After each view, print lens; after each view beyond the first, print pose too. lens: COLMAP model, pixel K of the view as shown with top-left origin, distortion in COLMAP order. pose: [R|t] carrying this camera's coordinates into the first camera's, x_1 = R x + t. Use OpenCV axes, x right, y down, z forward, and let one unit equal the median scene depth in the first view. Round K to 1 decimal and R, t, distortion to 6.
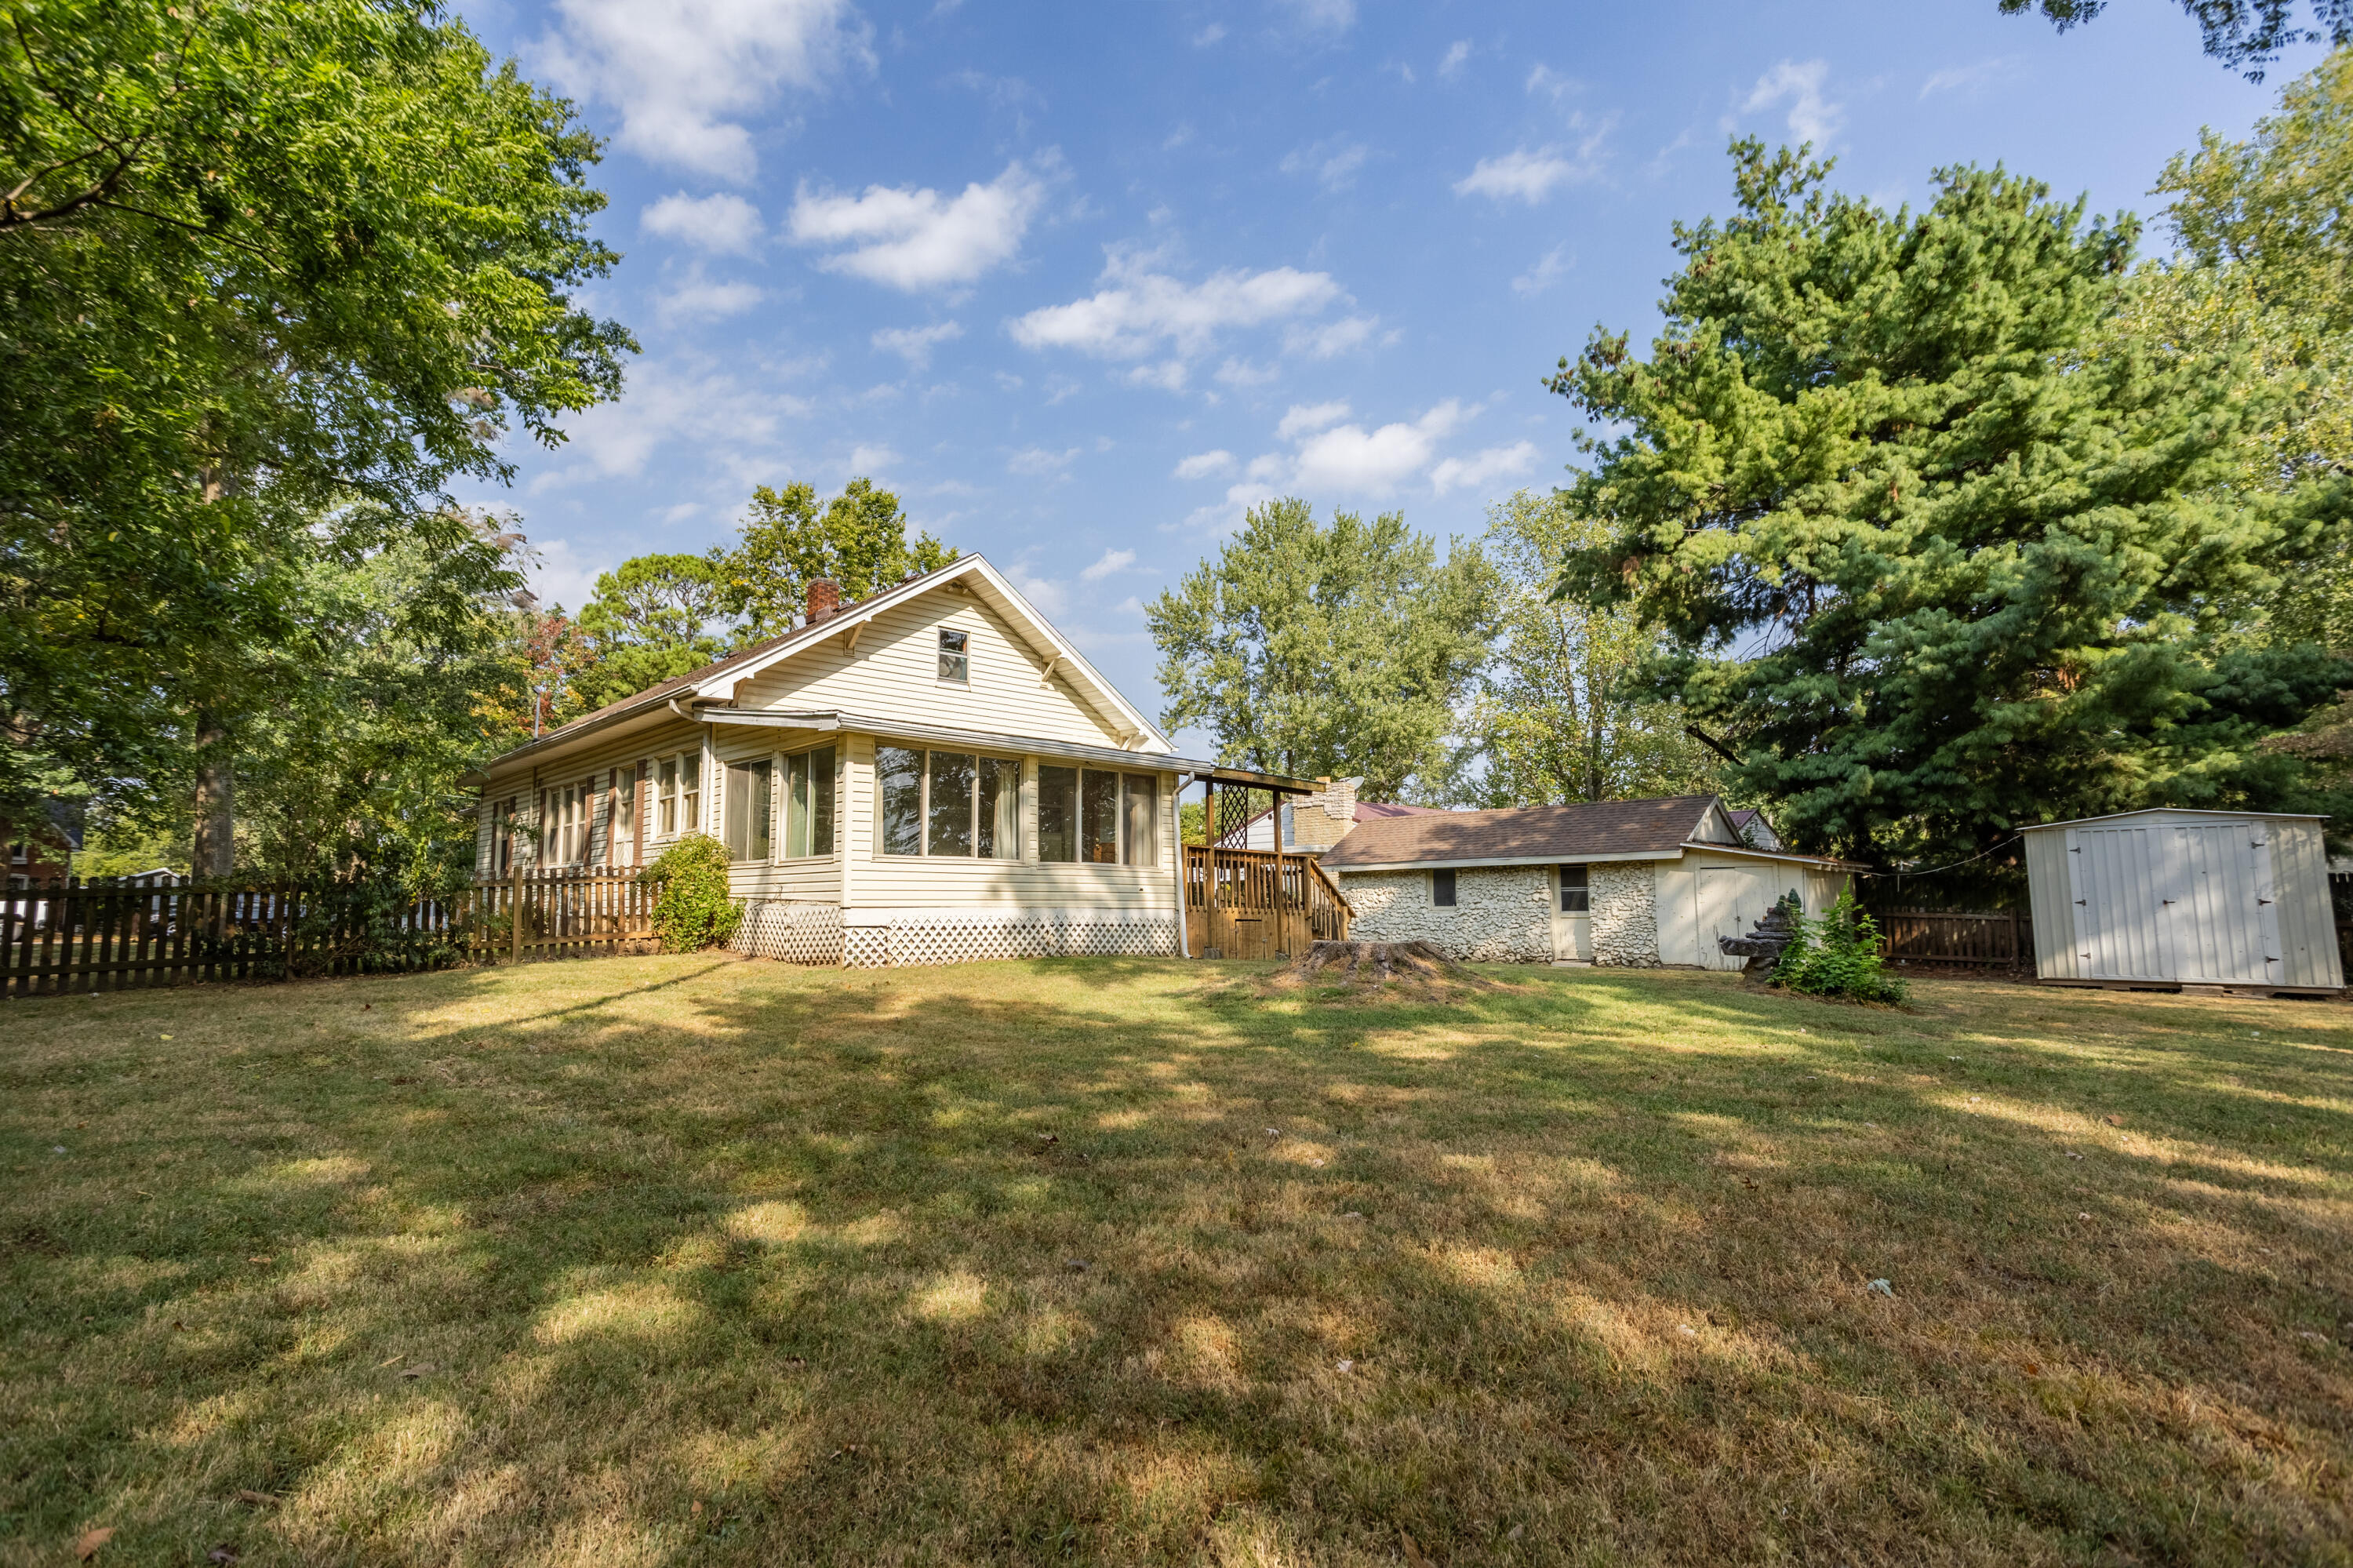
lens RADIAL K [[1127.1, 0, 1183.0], [0, 1127.1, 789.1], [0, 0, 1]] dist [-0.038379, 0.000248]
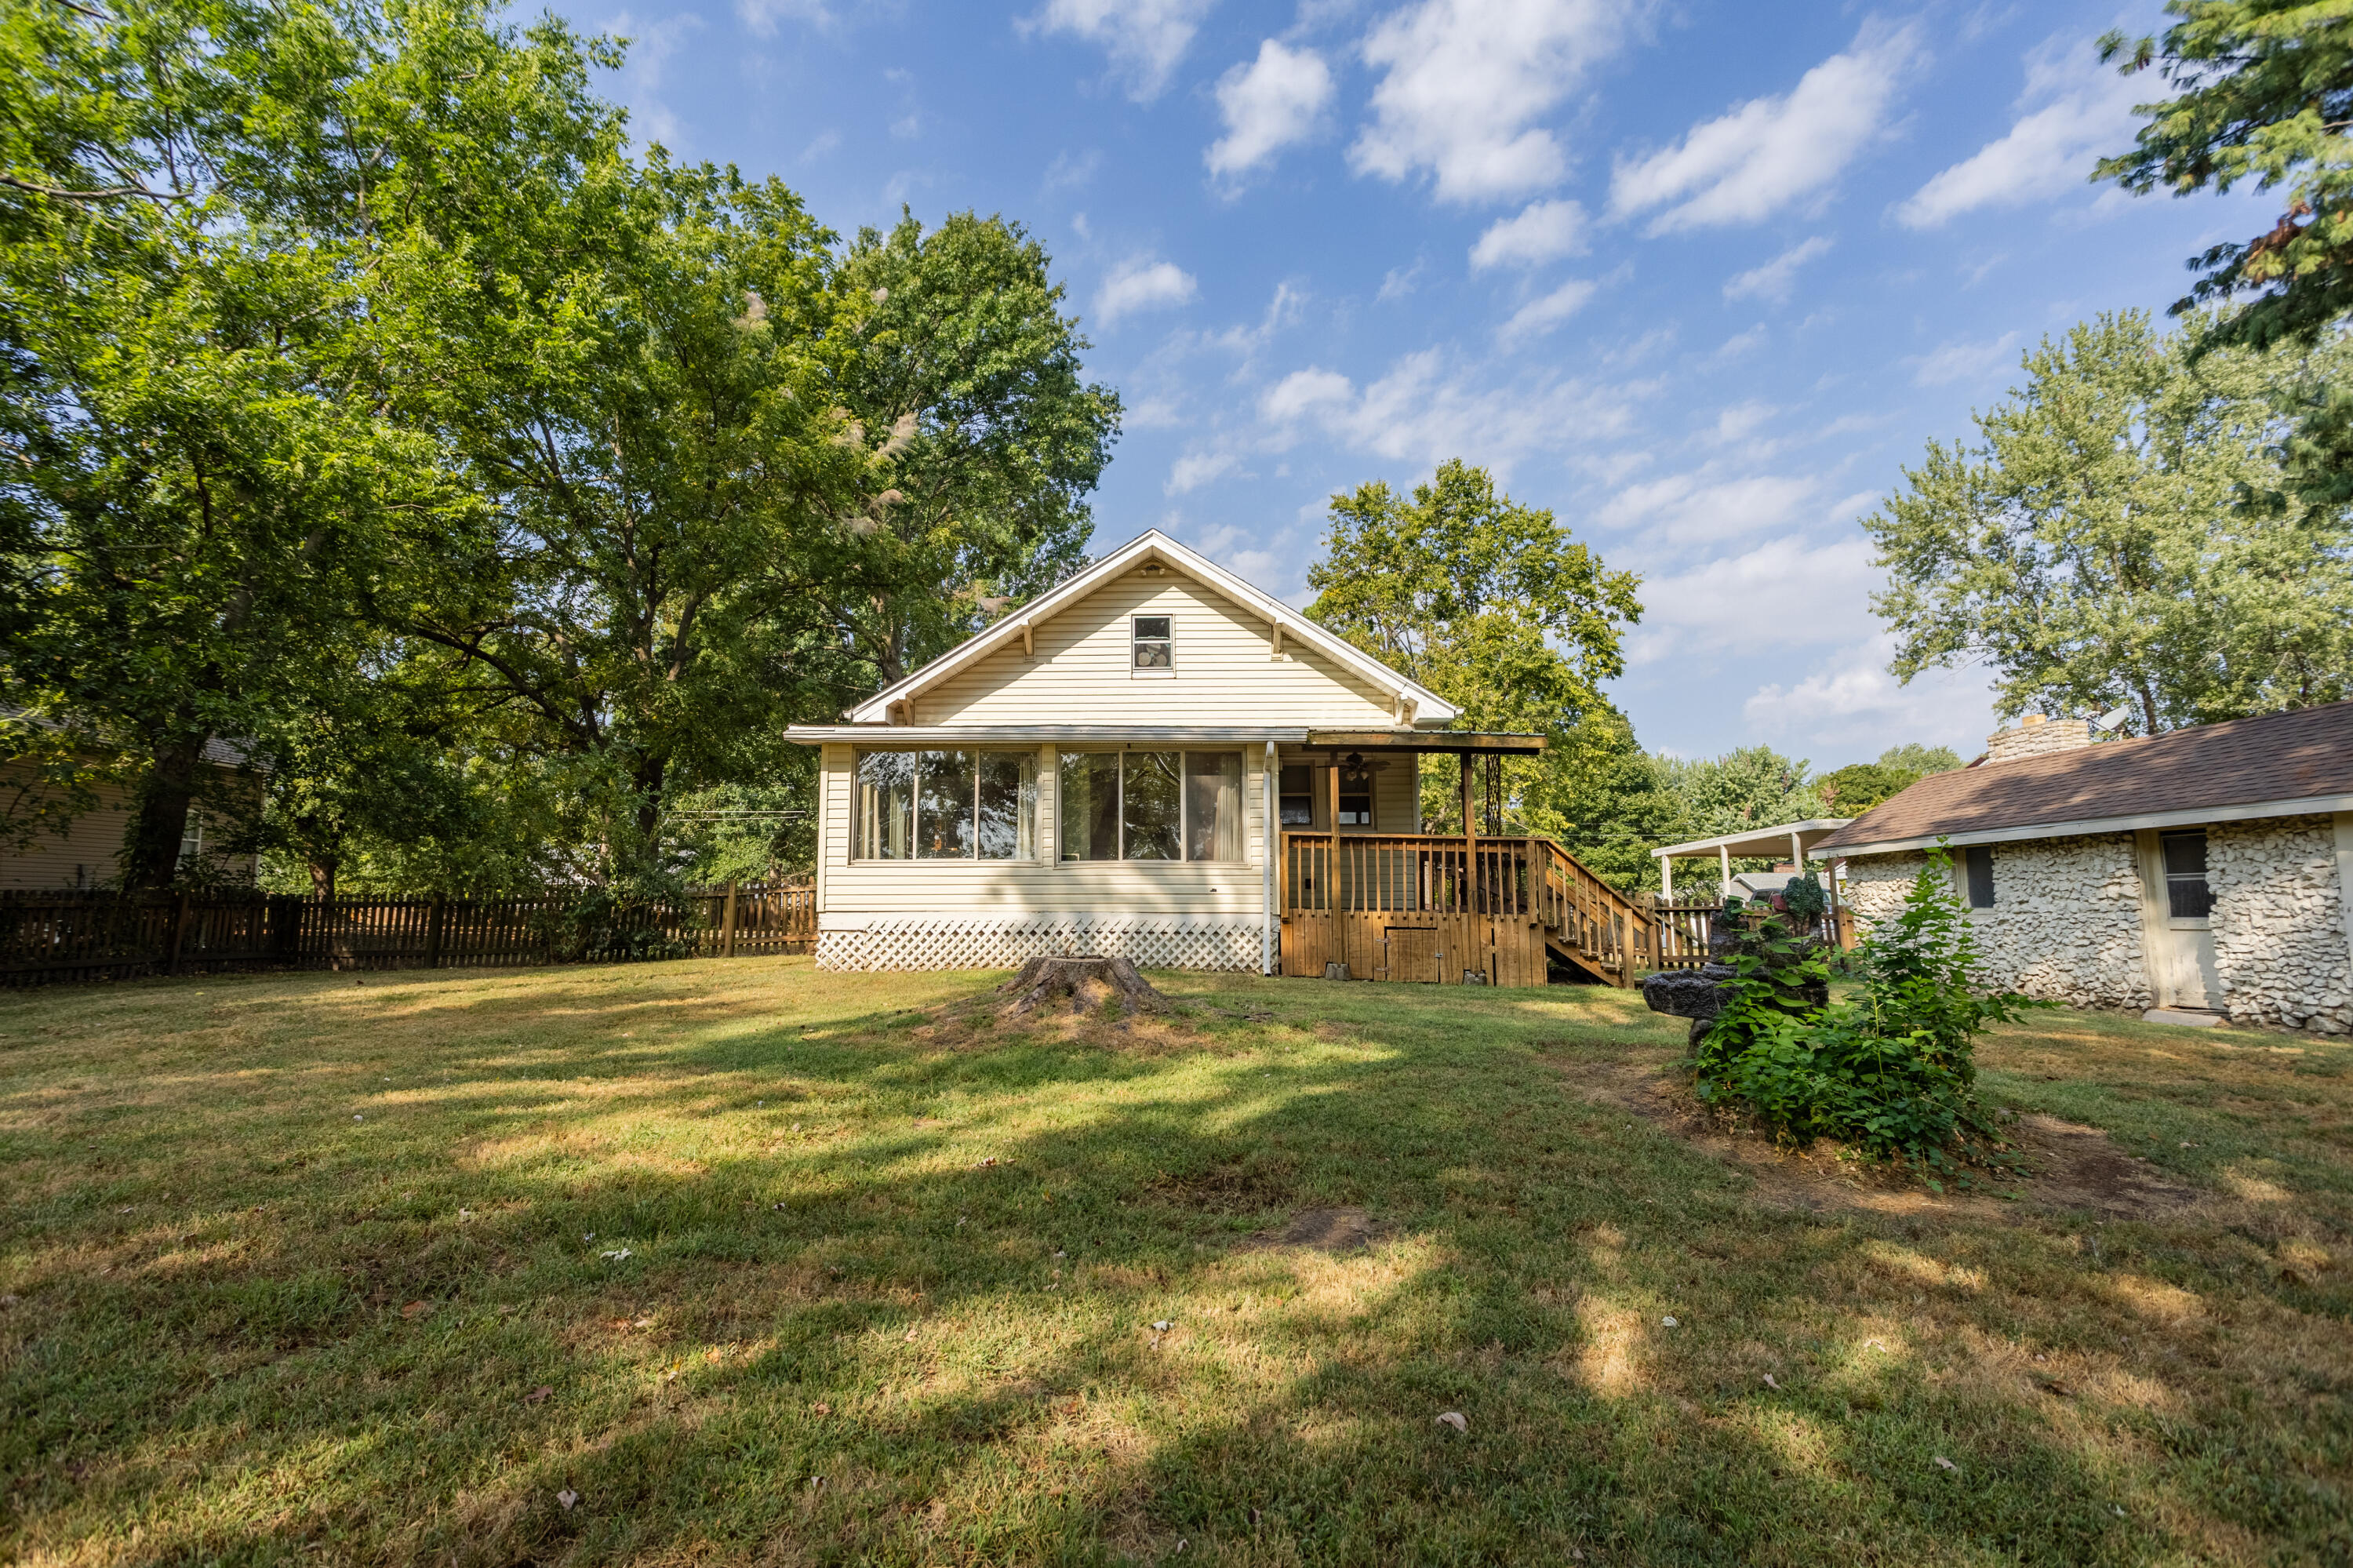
lens RADIAL K [[1139.3, 0, 1177.5], [0, 1139.3, 776.3], [0, 0, 1]] dist [0.000935, 0.000155]
pose [[0.718871, -0.083705, -0.690086, 0.395343], [0.074668, 0.996278, -0.043063, 0.030100], [0.691122, -0.020571, 0.722445, 0.282917]]
